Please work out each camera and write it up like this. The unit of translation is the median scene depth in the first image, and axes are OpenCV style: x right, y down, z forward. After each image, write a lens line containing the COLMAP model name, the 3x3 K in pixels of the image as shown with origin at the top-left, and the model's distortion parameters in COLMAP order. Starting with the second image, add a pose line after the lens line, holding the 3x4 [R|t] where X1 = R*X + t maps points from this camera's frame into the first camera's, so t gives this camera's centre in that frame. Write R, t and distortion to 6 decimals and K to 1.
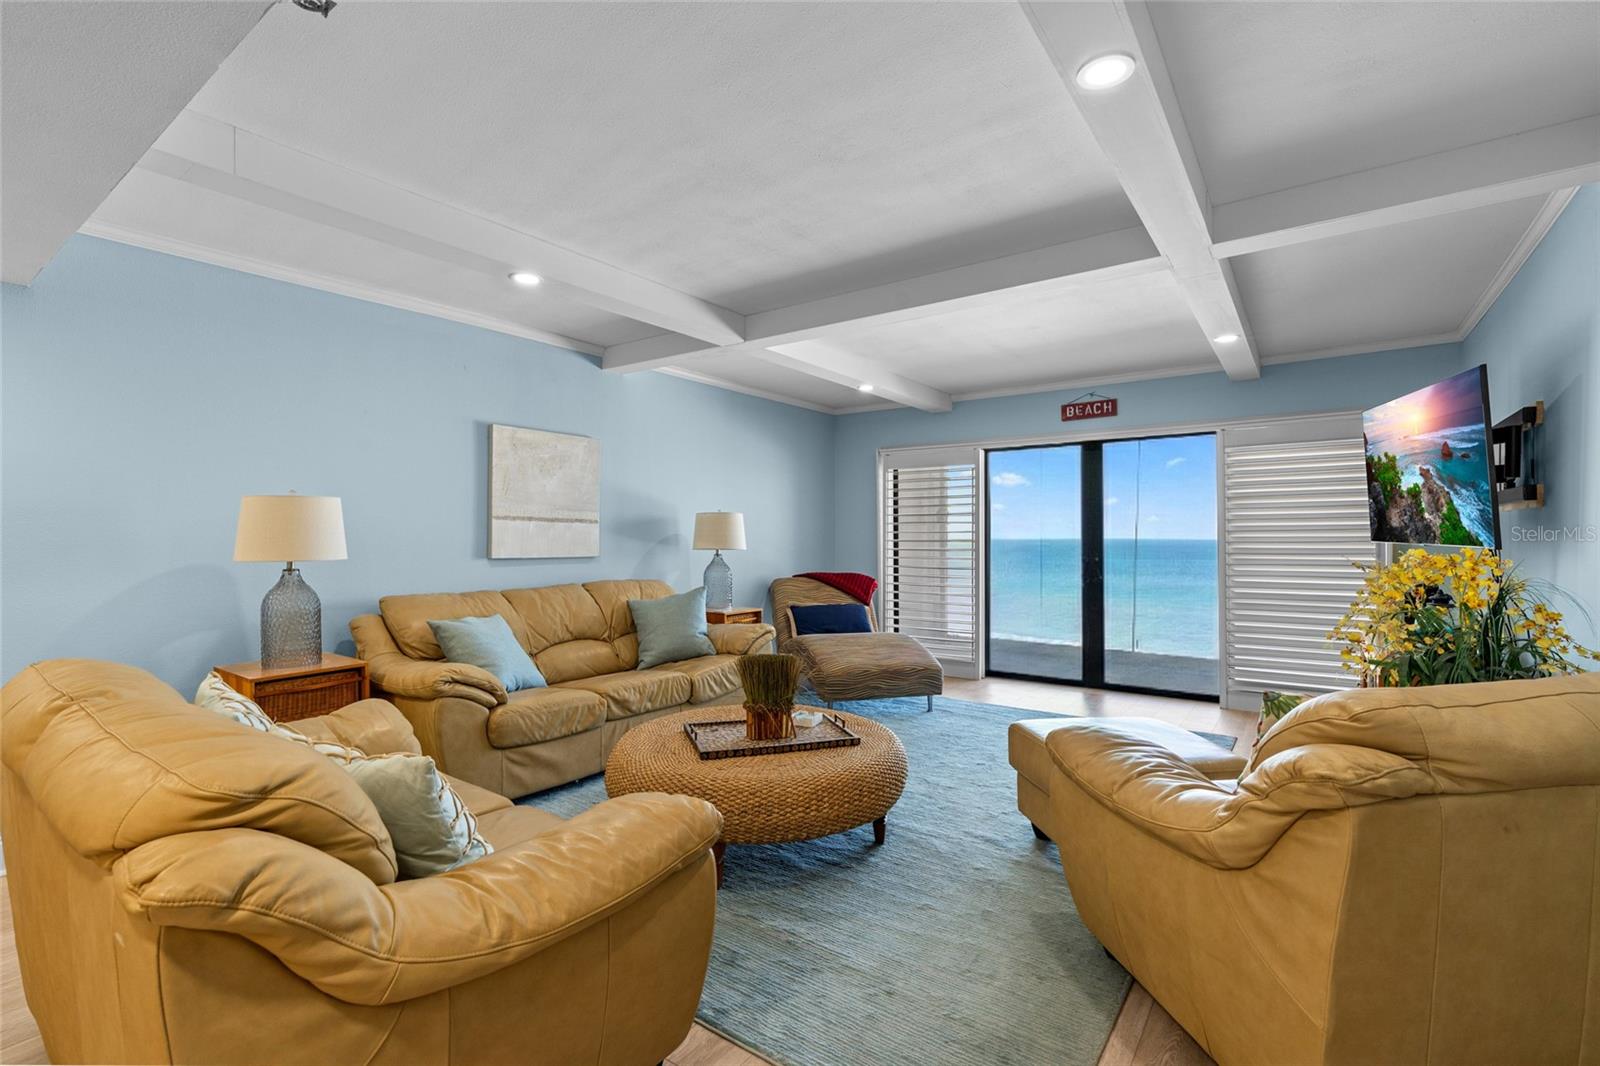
lens RADIAL K [[736.4, 0, 779.9], [0, 736.4, 546.9], [0, 0, 1]] dist [-0.010029, 0.001858]
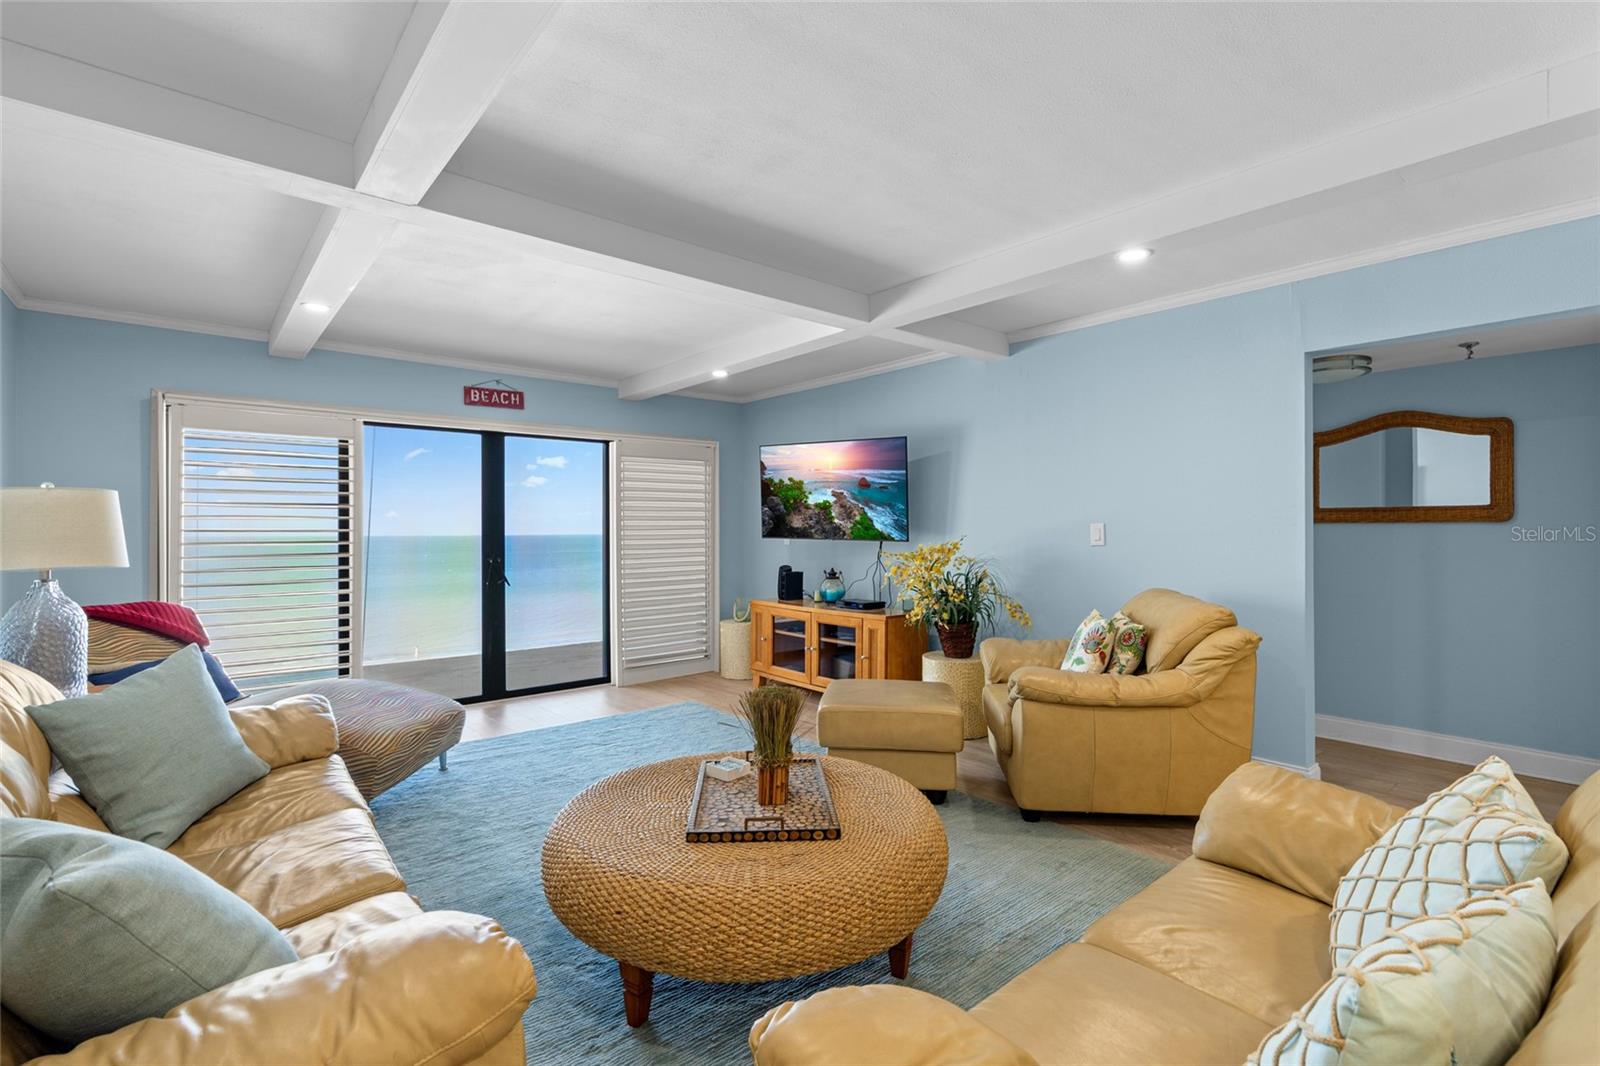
lens RADIAL K [[736.4, 0, 815.4], [0, 736.4, 535.8], [0, 0, 1]] dist [-0.010029, 0.001858]
pose [[0.231673, -0.002449, 0.972791, -0.511973], [0.011908, 0.999929, -0.000319, -0.008698], [-0.972721, 0.011658, 0.231686, 0.511960]]
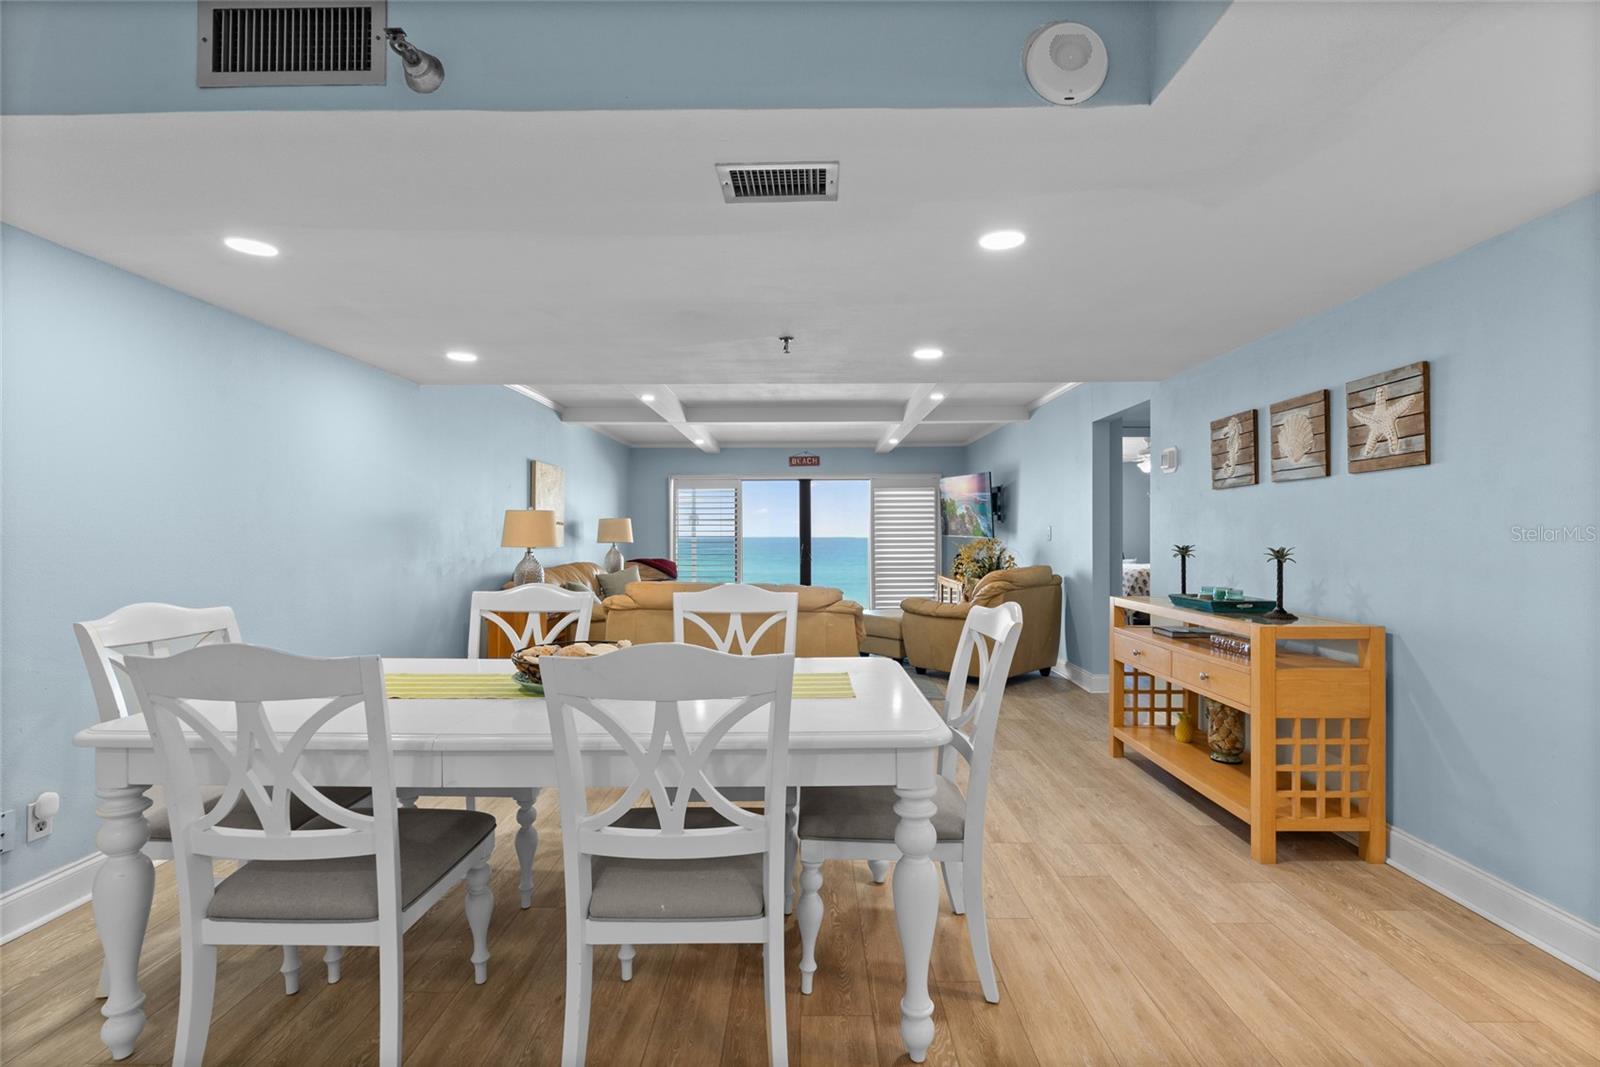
lens RADIAL K [[736.4, 0, 803.0], [0, 736.4, 545.1], [0, 0, 1]] dist [-0.010029, 0.001858]
pose [[0.811548, -0.008905, 0.584218, -0.792803], [0.008159, 0.999959, 0.003909, 0.007939], [-0.584229, 0.001594, 0.811587, -0.545280]]
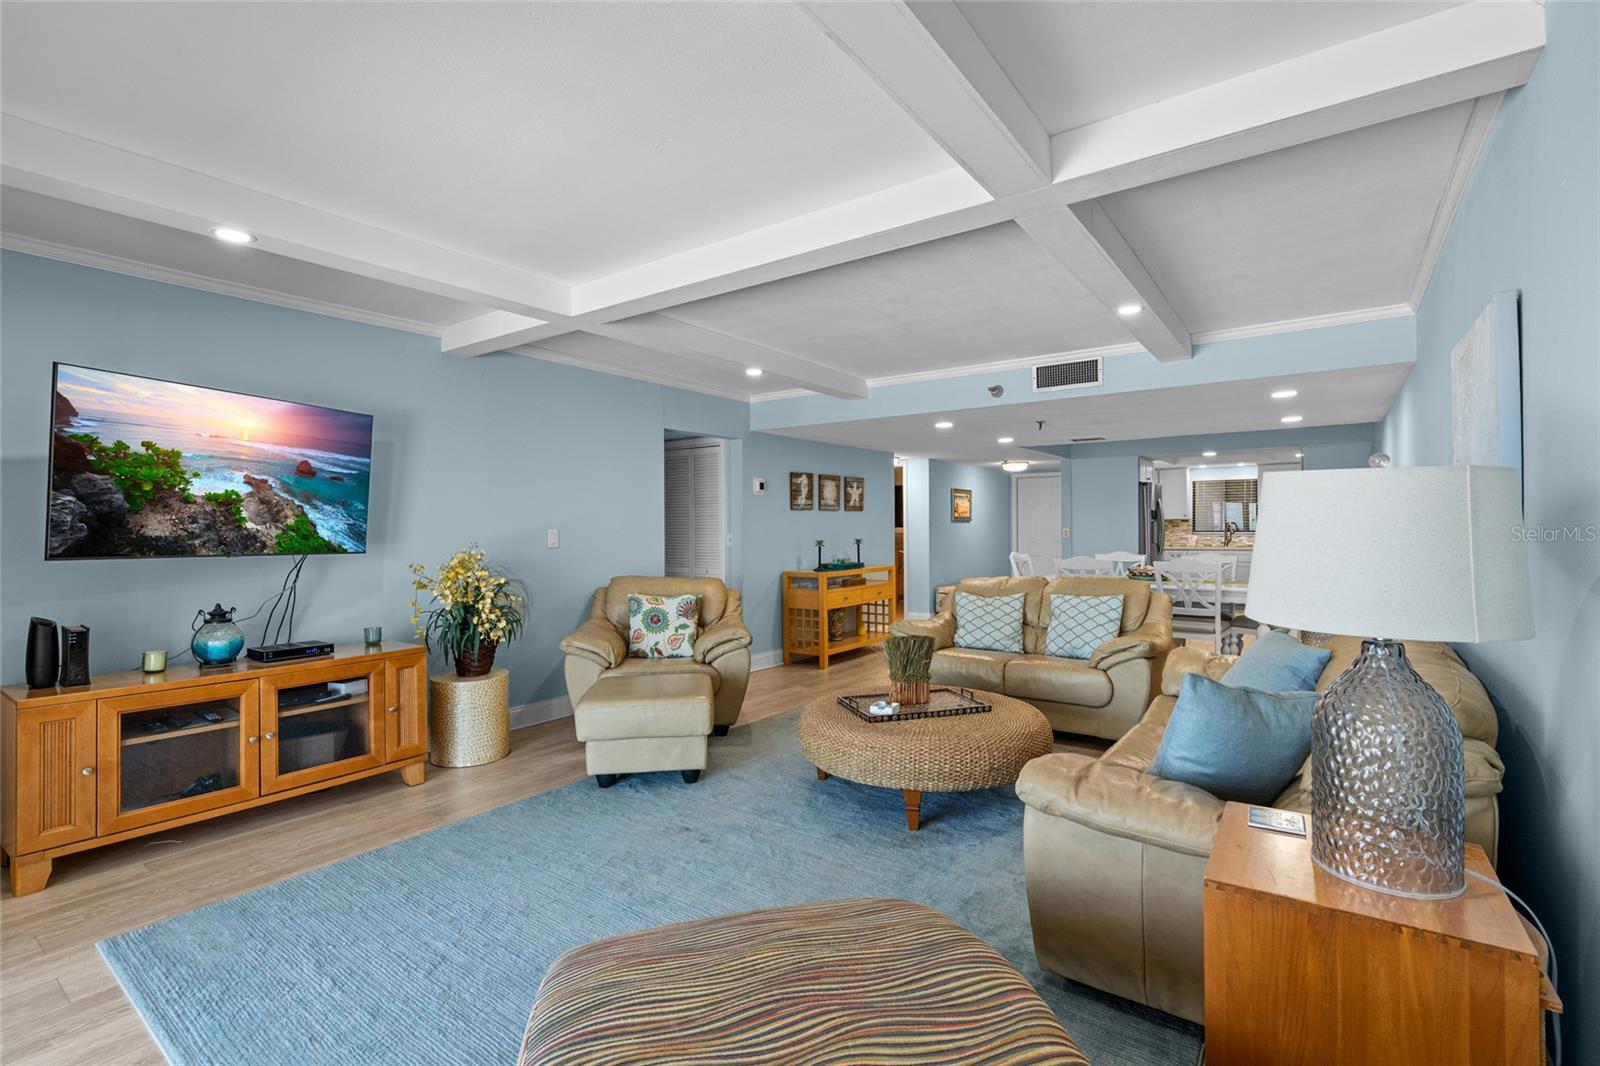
lens RADIAL K [[736.4, 0, 784.8], [0, 736.4, 538.4], [0, 0, 1]] dist [-0.010029, 0.001858]
pose [[-0.999964, 0.007436, 0.004026, 0.129638], [0.007557, 0.999498, 0.030780, -0.038319], [-0.003795, 0.030809, -0.999518, 1.492338]]
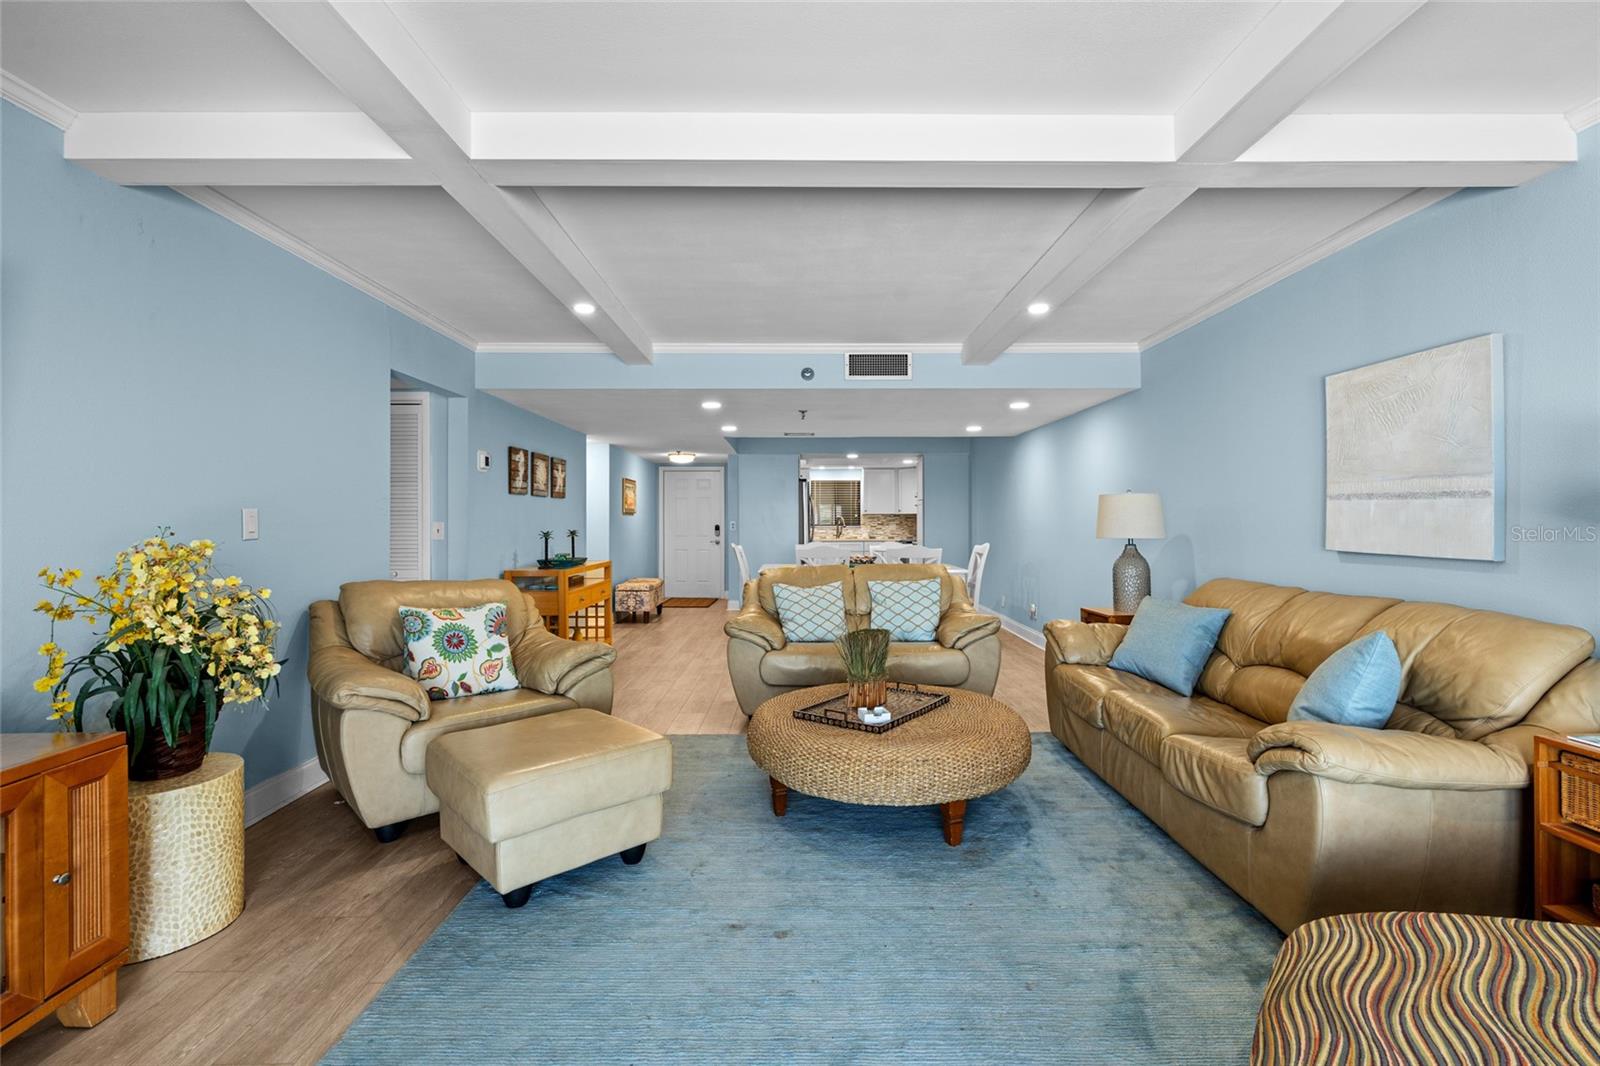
lens RADIAL K [[736.4, 0, 801.8], [0, 736.4, 527.5], [0, 0, 1]] dist [-0.010029, 0.001858]
pose [[-0.800873, 0.006690, -0.598796, 0.483782], [-0.006000, 0.999798, 0.019195, -0.019029], [0.598804, 0.018966, -0.800671, 1.219479]]
